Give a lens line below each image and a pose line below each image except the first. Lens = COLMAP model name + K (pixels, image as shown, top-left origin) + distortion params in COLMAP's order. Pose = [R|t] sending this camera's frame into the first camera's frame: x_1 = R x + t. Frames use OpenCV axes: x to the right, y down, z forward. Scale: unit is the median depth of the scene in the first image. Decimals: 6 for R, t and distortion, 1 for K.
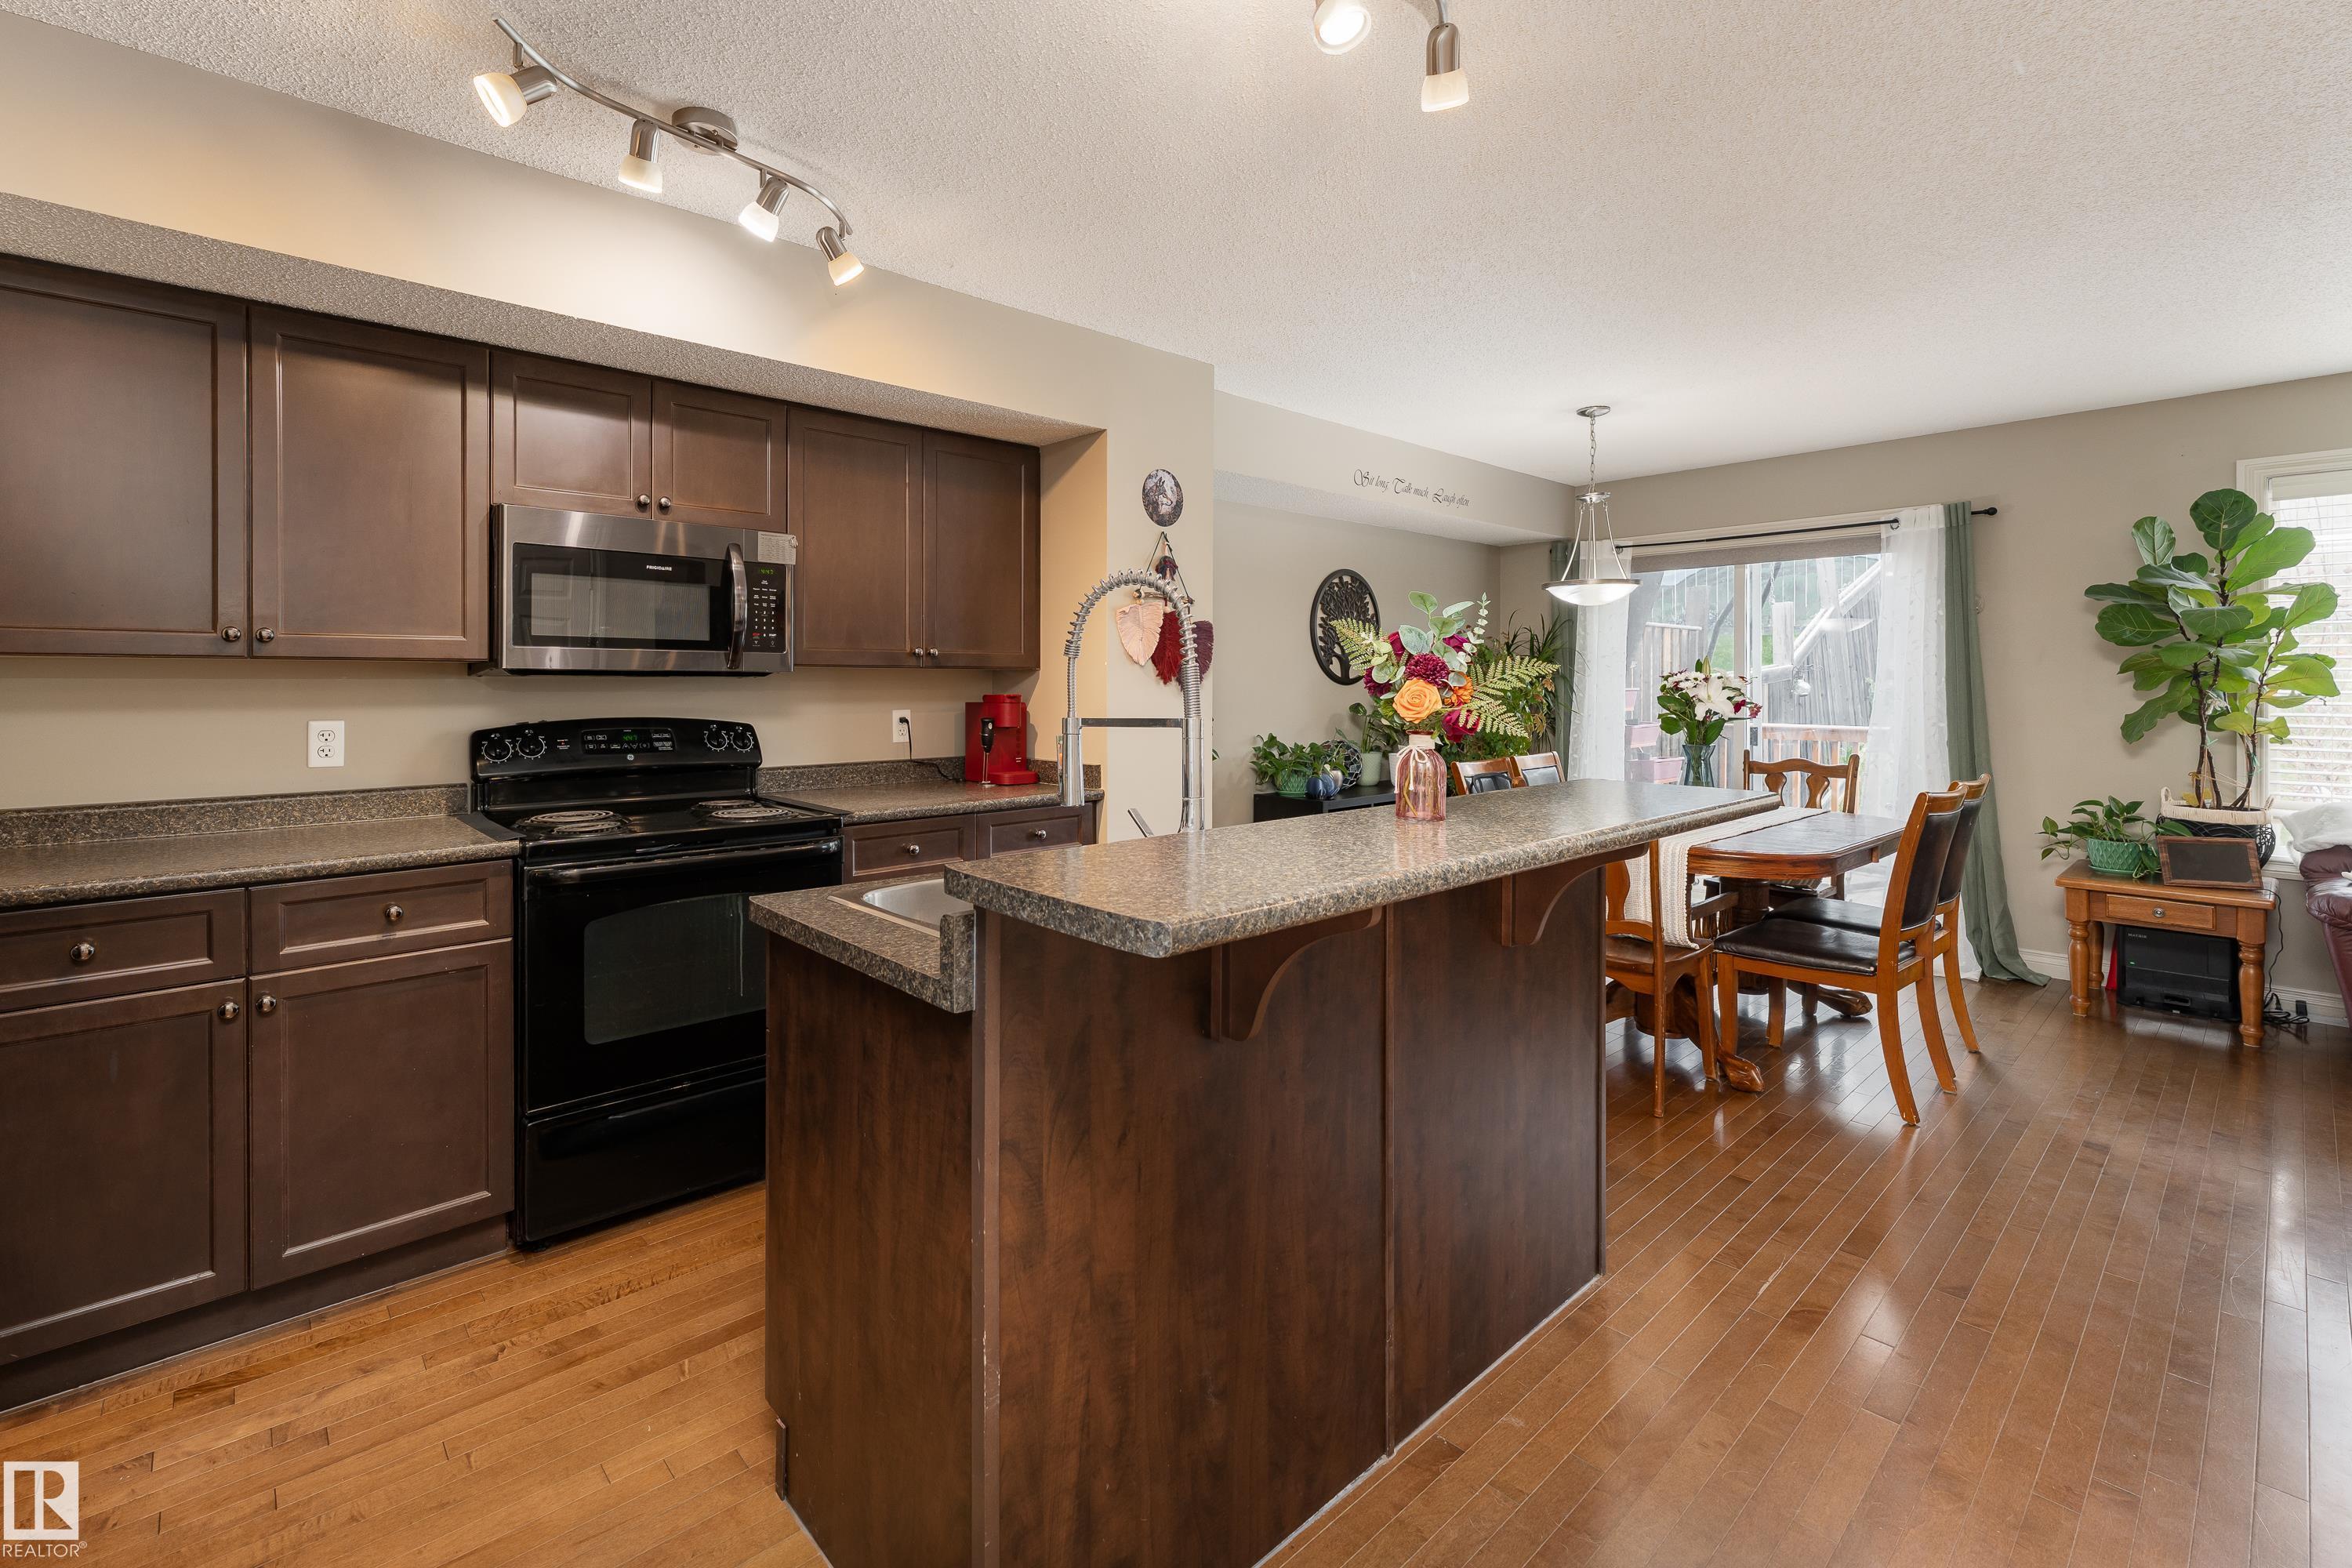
lens RADIAL K [[1010.2, 0, 1098.1], [0, 1010.2, 683.5], [0, 0, 1]] dist [0.004735, 0.000258]
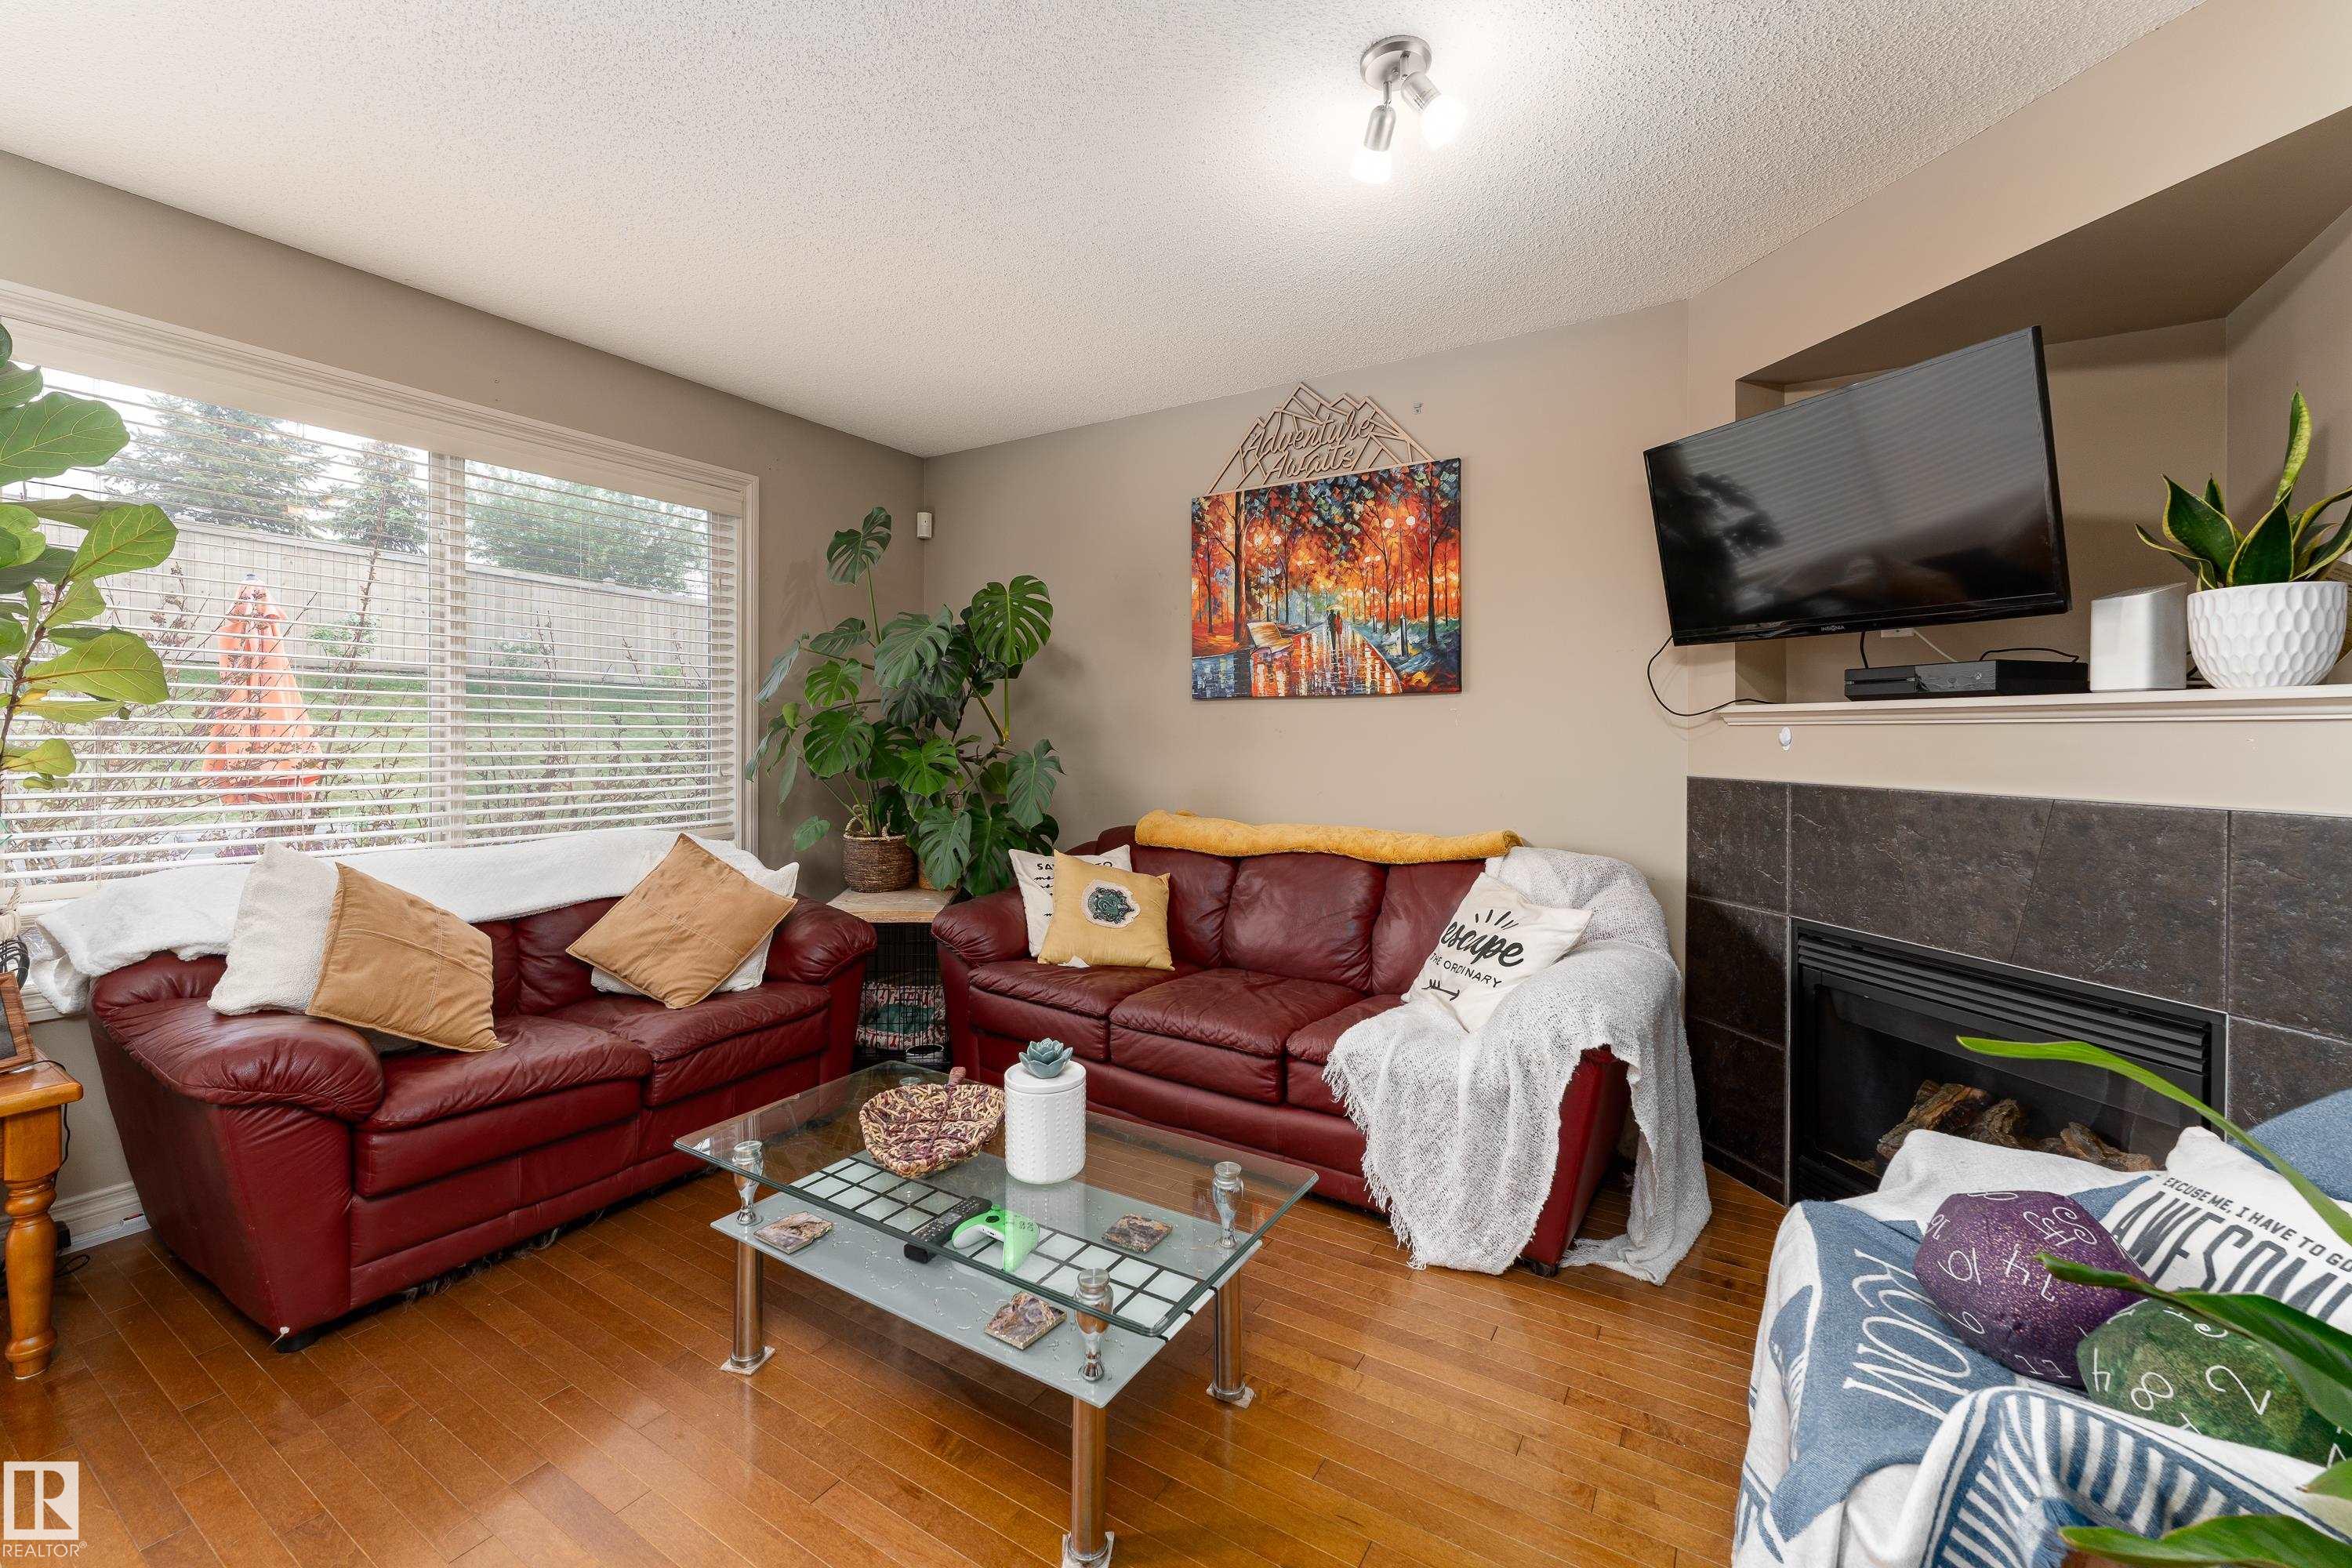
lens RADIAL K [[937.3, 0, 1154.6], [0, 937.3, 746.1], [0, 0, 1]] dist [-0.000388, -0.000115]
pose [[-0.297607, -0.010189, 0.954634, 0.531371], [-0.010207, 0.999920, 0.007490, 0.027439], [-0.954634, -0.007515, -0.297688, 0.621798]]
